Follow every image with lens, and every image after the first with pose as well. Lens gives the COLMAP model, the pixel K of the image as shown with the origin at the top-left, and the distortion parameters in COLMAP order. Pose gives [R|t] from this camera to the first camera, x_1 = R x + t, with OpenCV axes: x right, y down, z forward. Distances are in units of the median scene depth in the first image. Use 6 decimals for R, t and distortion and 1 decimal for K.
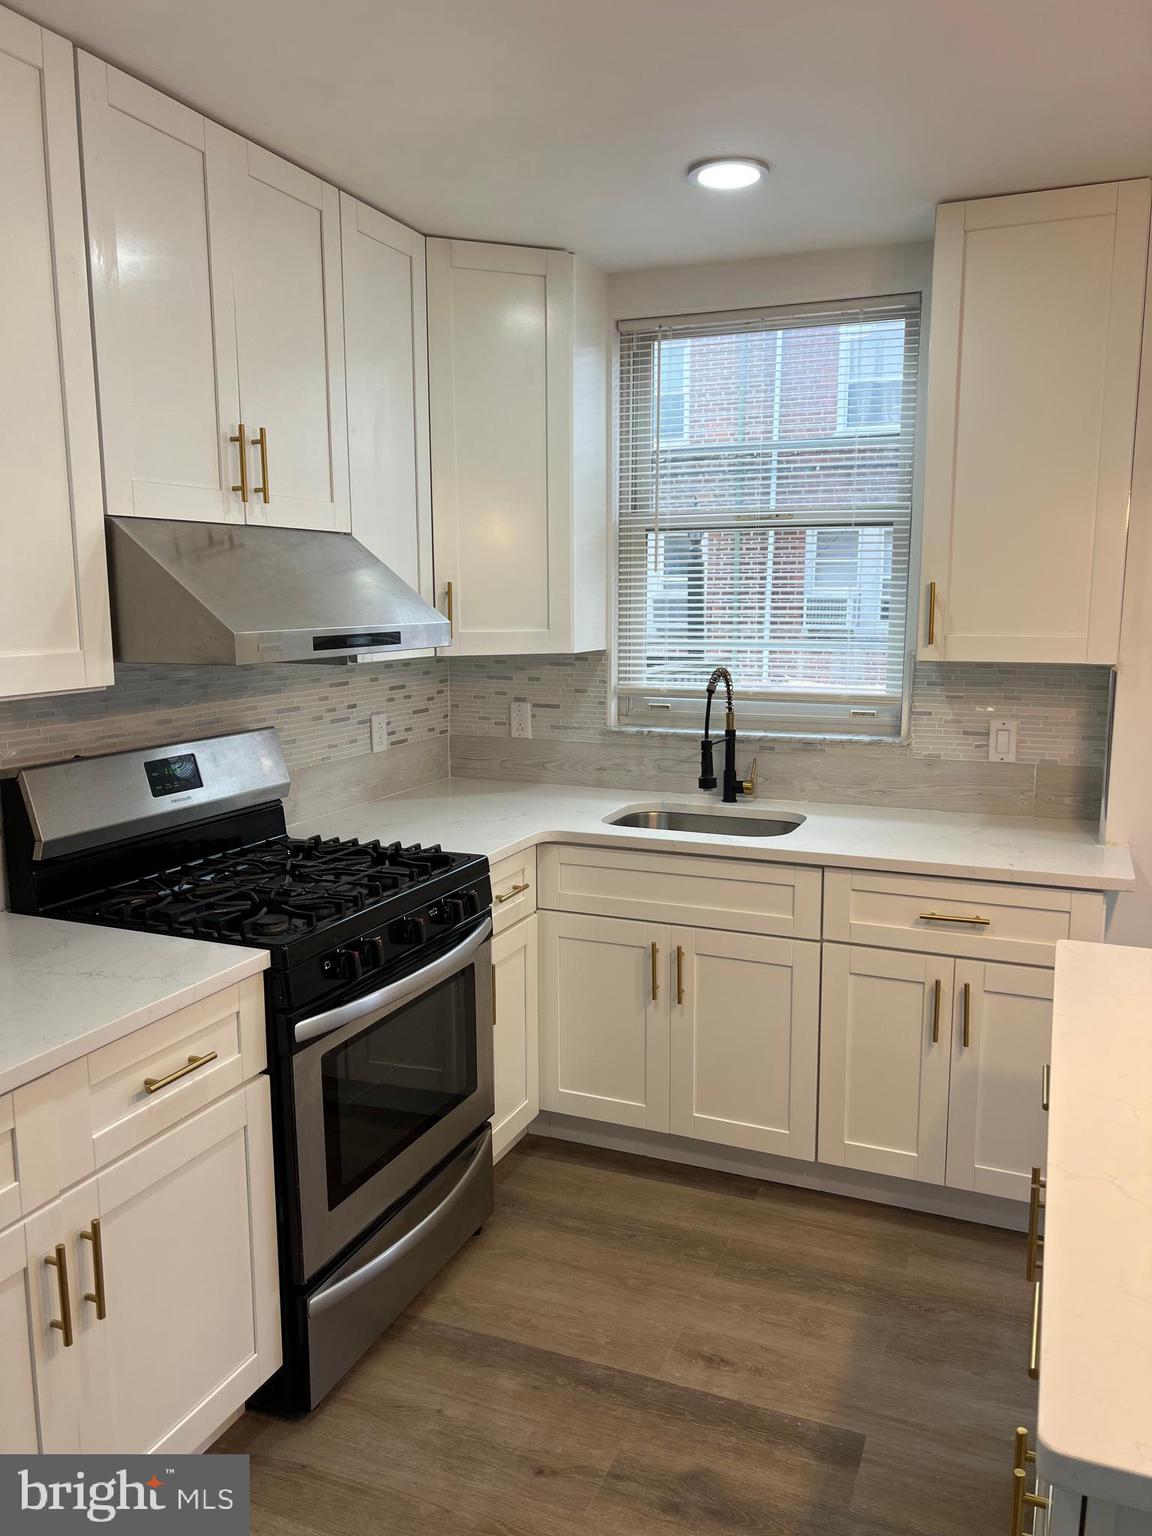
lens RADIAL K [[1140.8, 0, 531.3], [0, 1140.8, 765.3], [0, 0, 1]] dist [0.084078, -0.075120]
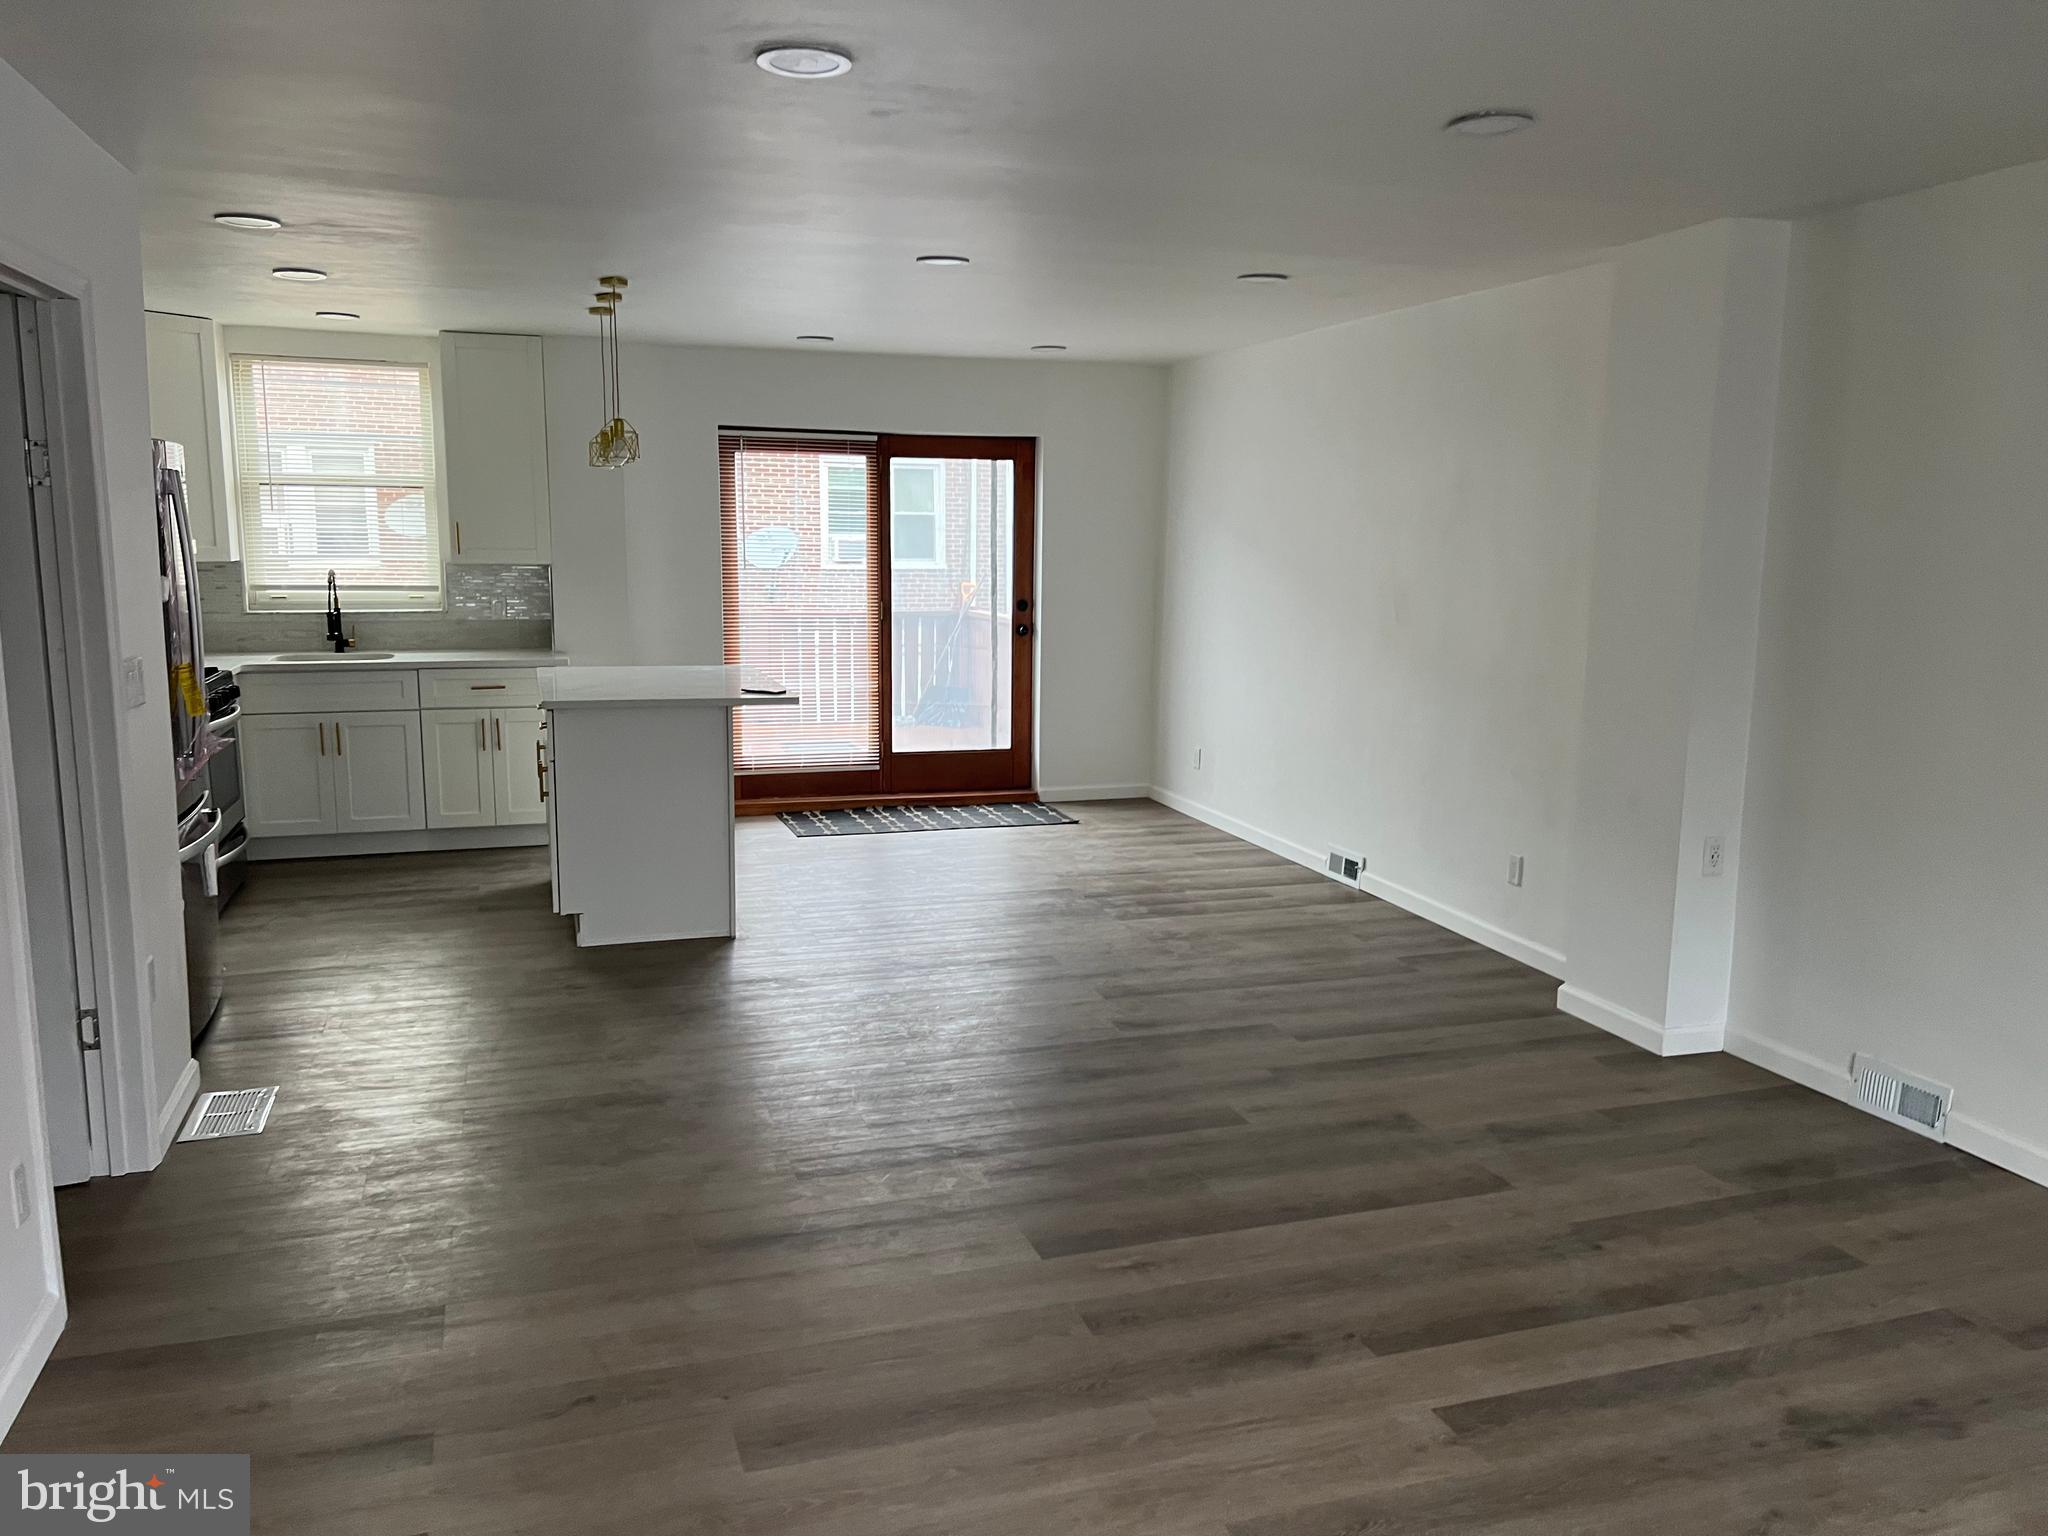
lens RADIAL K [[1521.0, 0, 1024.0], [0, 1521.0, 768.0], [0, 0, 1]] dist [0.084078, -0.075120]
pose [[0.734698, -0.093211, 0.671960, -0.643194], [0.085748, 0.995331, 0.044313, 0.193642], [-0.672953, 0.025062, 0.739261, -1.362202]]
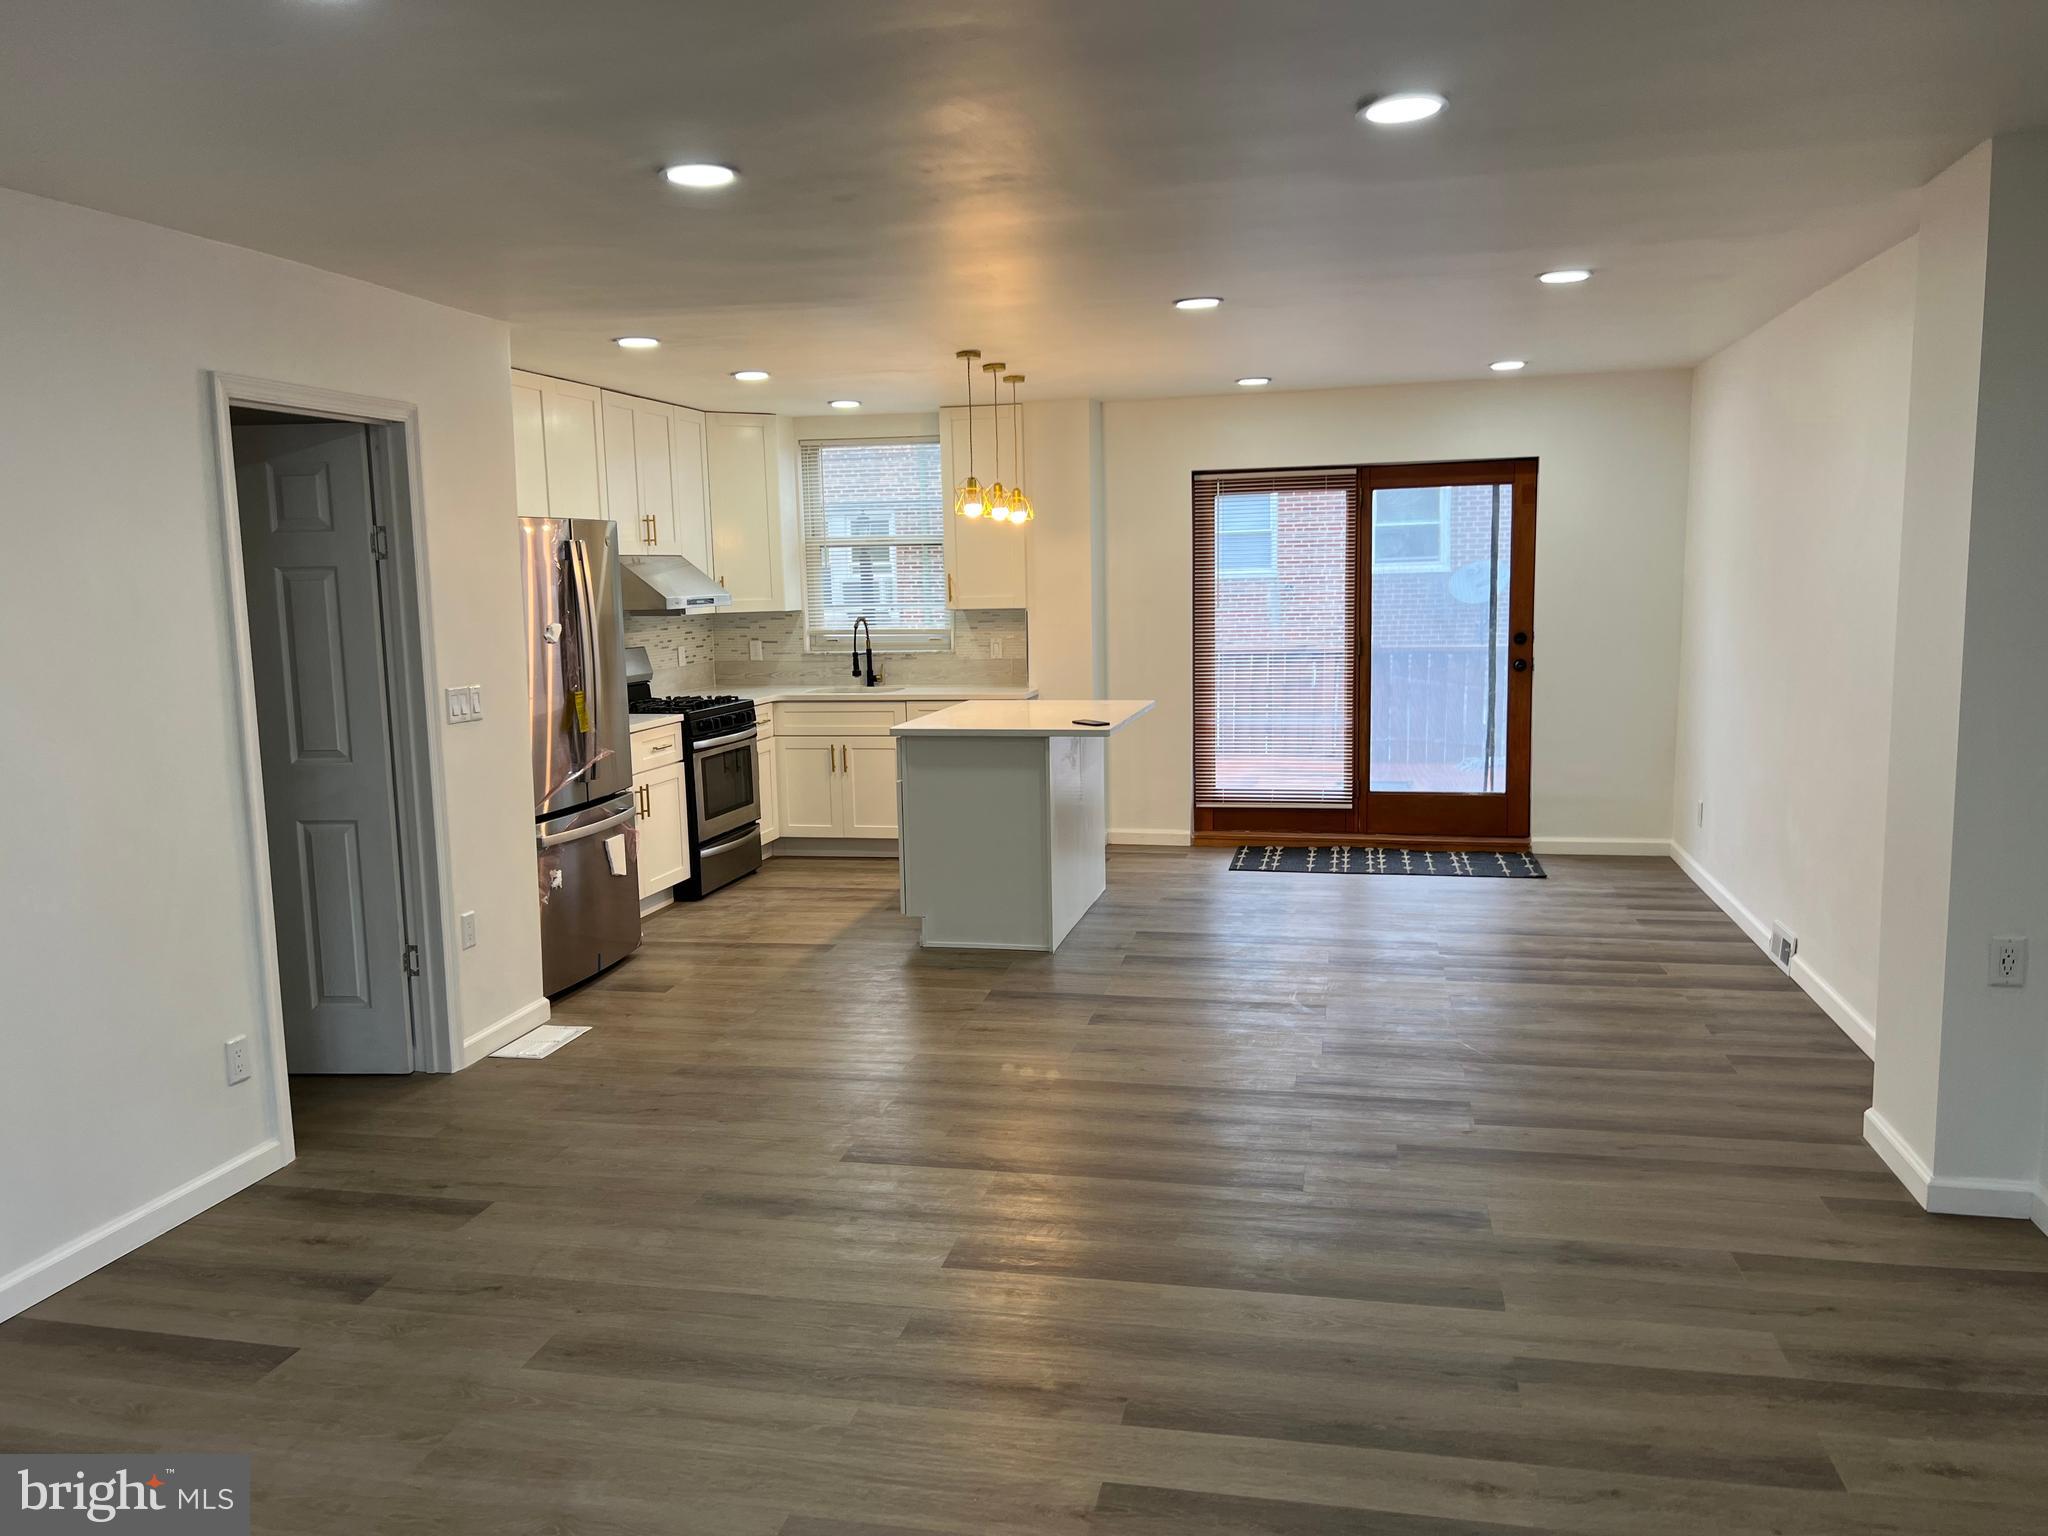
lens RADIAL K [[1521.0, 0, 1024.0], [0, 1521.0, 768.0], [0, 0, 1]] dist [0.084078, -0.075120]
pose [[0.976837, -0.044439, 0.209319, -0.125583], [0.049190, 0.998635, -0.017541, 0.242155], [-0.208254, 0.027431, 0.977690, -1.668188]]
